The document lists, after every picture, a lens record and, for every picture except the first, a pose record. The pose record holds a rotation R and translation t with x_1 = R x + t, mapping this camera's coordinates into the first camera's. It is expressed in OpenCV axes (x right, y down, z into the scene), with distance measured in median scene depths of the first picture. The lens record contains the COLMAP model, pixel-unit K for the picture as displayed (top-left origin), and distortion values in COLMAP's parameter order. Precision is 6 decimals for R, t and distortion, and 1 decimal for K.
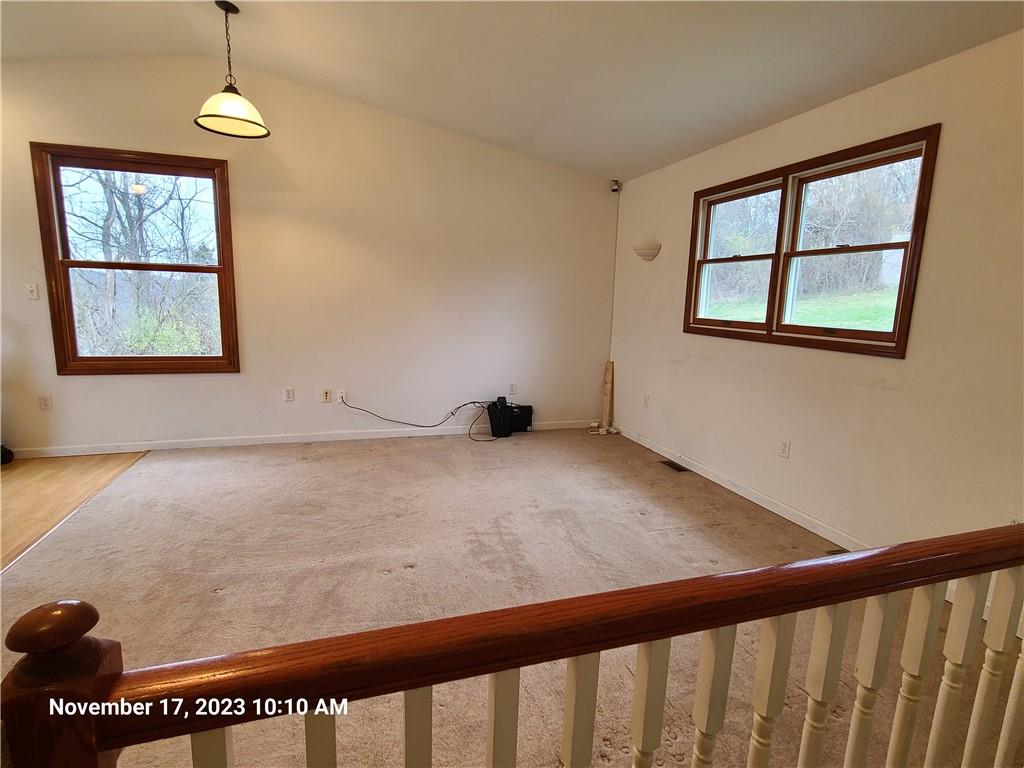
lens RADIAL K [[535.2, 0, 513.8], [0, 535.2, 391.4], [0, 0, 1]] dist [-0.002696, -0.000472]
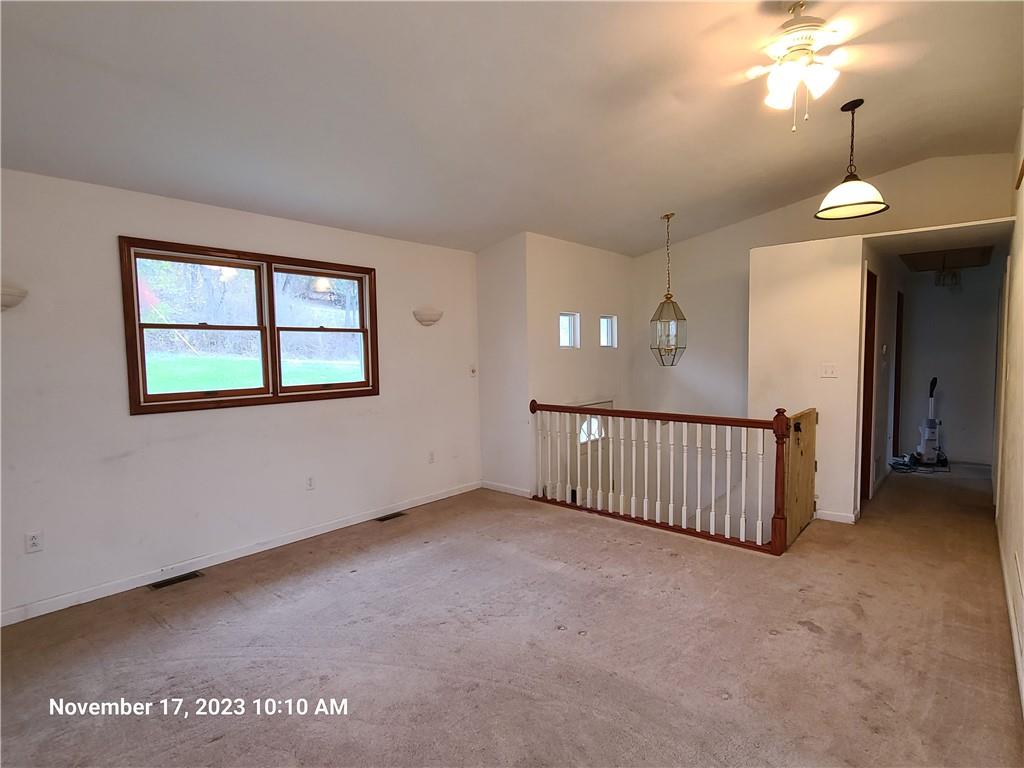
lens RADIAL K [[535.2, 0, 513.8], [0, 535.2, 391.4], [0, 0, 1]] dist [-0.002696, -0.000472]
pose [[-0.522894, -0.081356, 0.848506, -0.755406], [0.150781, 0.970909, 0.186011, -0.251514], [-0.838956, 0.225202, -0.495416, 1.130975]]
